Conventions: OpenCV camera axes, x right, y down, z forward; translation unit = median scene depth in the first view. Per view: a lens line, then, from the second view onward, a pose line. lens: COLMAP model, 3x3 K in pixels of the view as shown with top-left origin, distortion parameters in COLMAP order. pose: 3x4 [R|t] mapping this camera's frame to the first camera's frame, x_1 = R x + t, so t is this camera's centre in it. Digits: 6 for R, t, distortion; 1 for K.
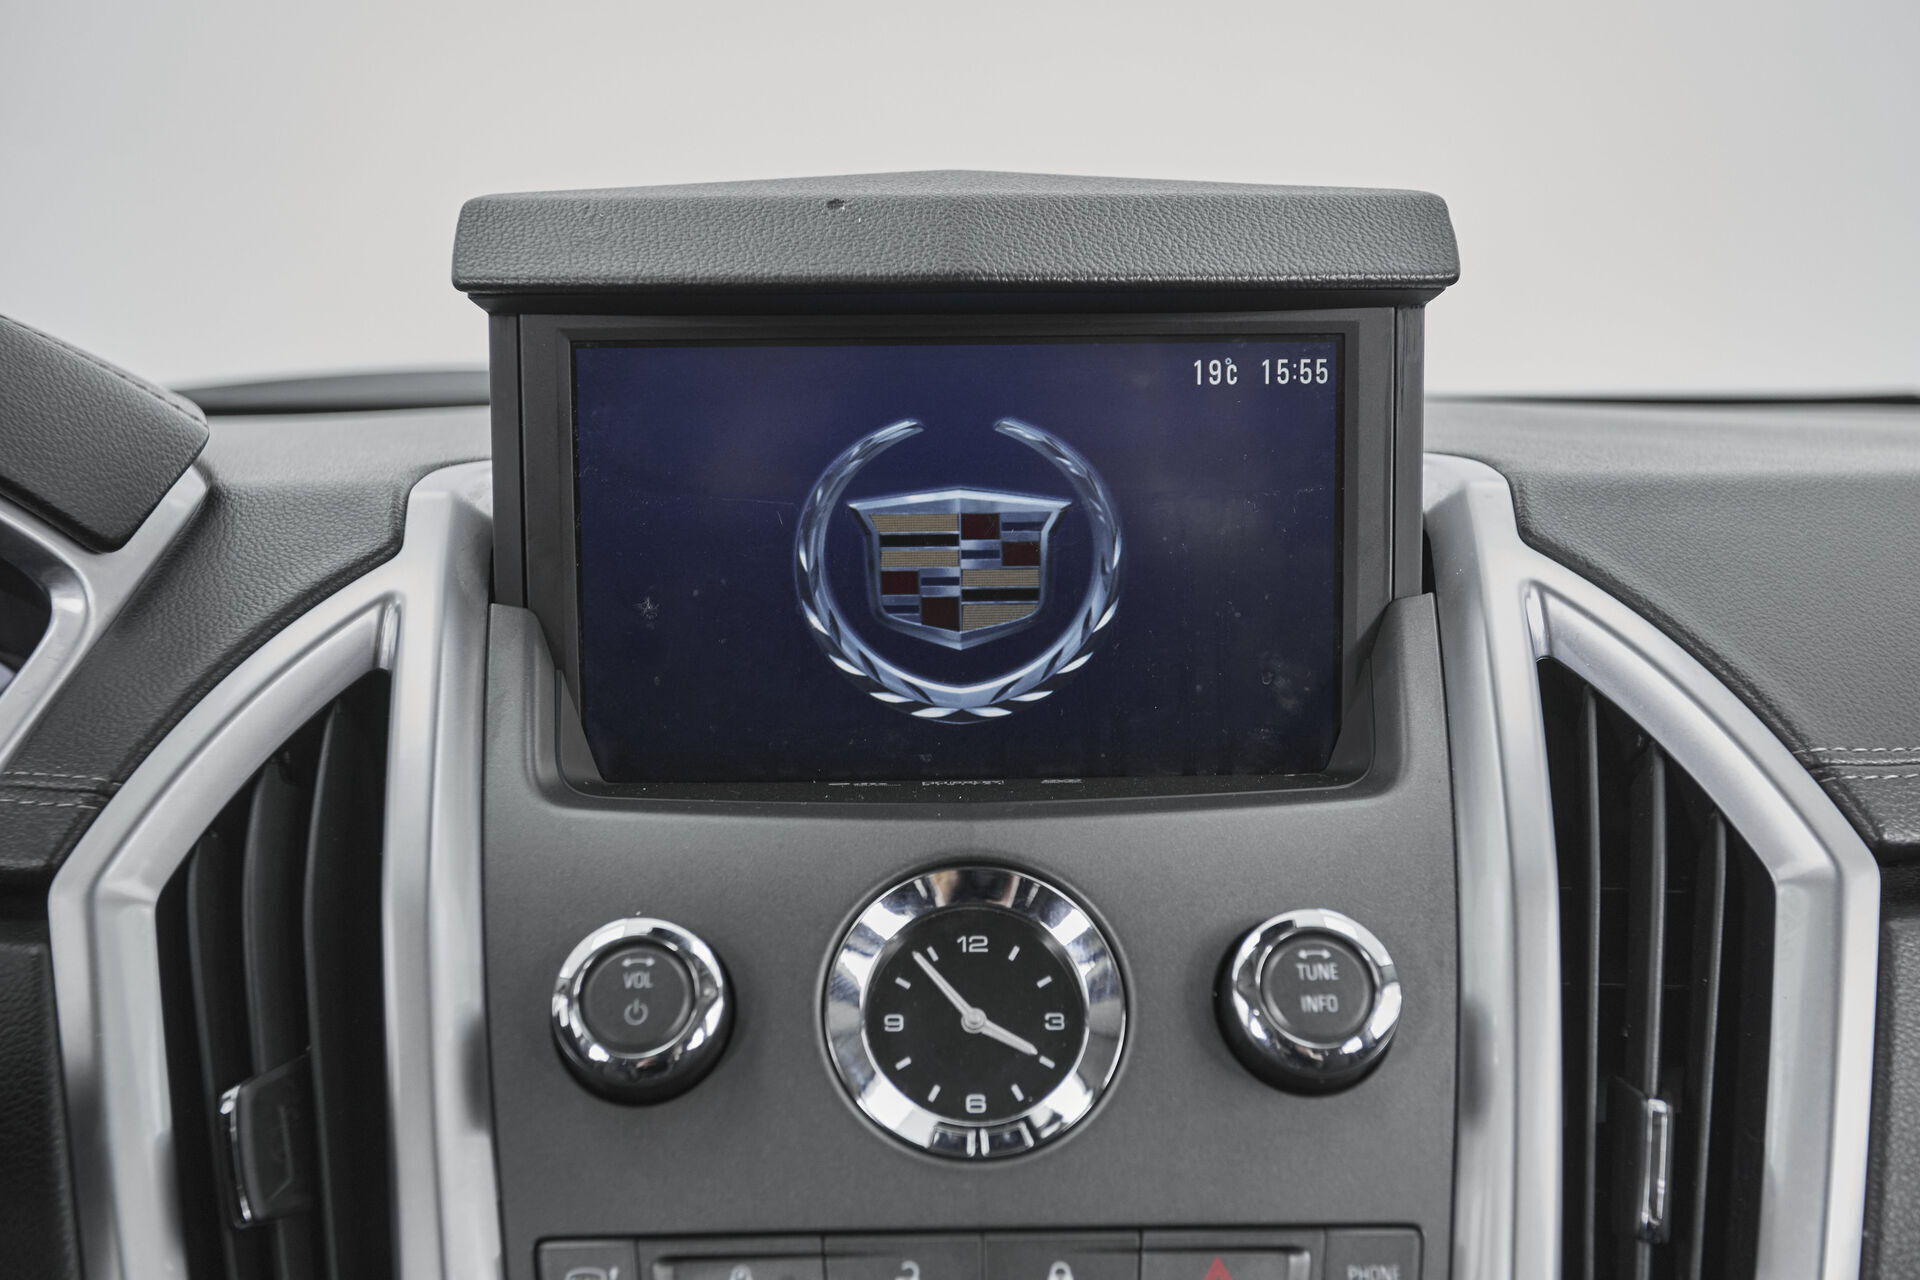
lens RADIAL K [[2083.7, 0, 954.4], [0, 2083.7, 637.3], [0, 0, 1]] dist [0.004969, 0.129763]
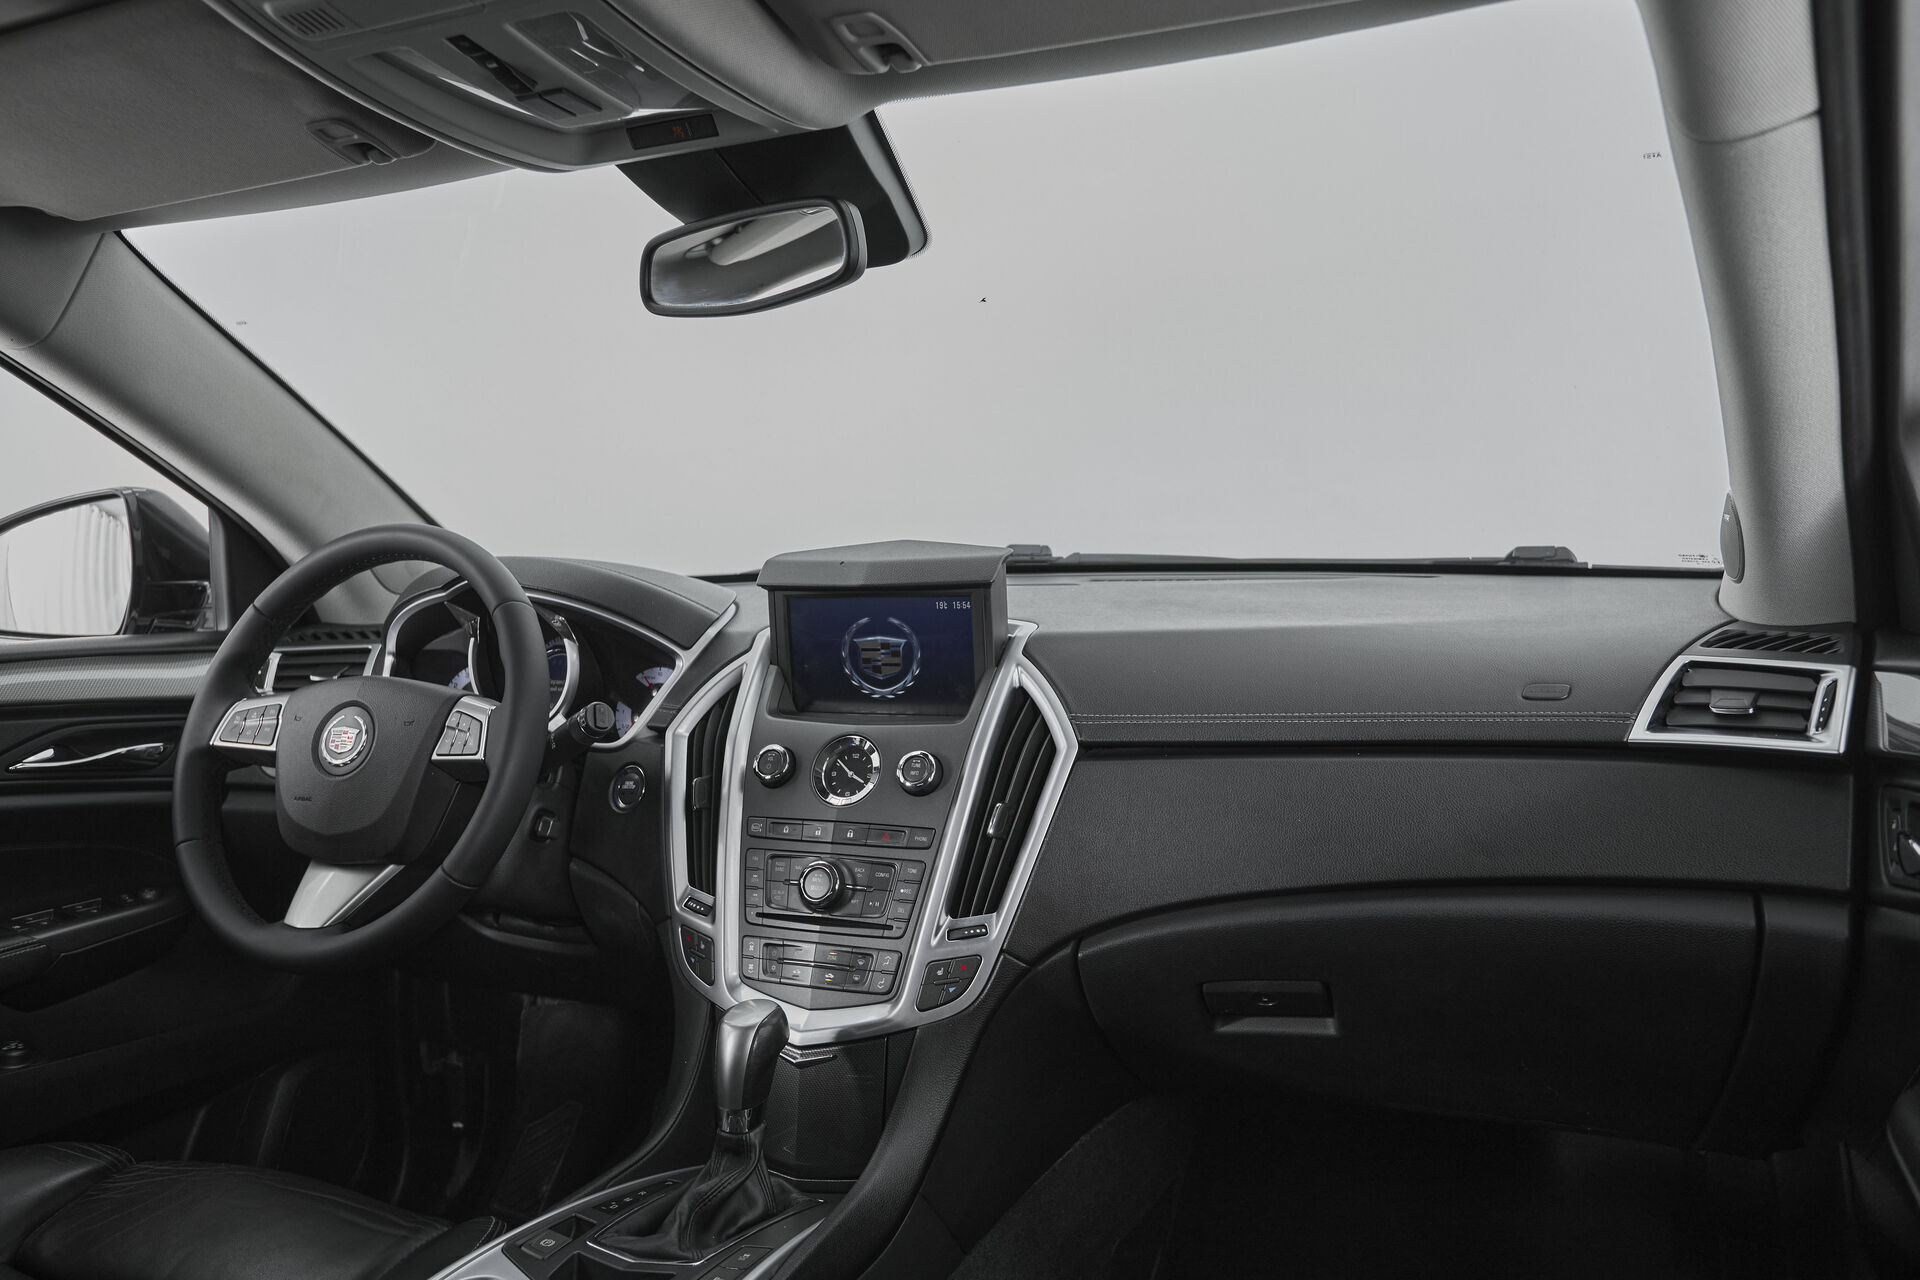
lens RADIAL K [[1382.2, 0, 961.1], [0, 1382.2, 649.9], [0, 0, 1]] dist [-0.067648, 0.087116]
pose [[0.912212, 0.017586, -0.409341, 1.210481], [-0.004947, 0.999478, 0.031914, -0.133569], [0.409689, -0.027087, 0.911823, -1.254070]]
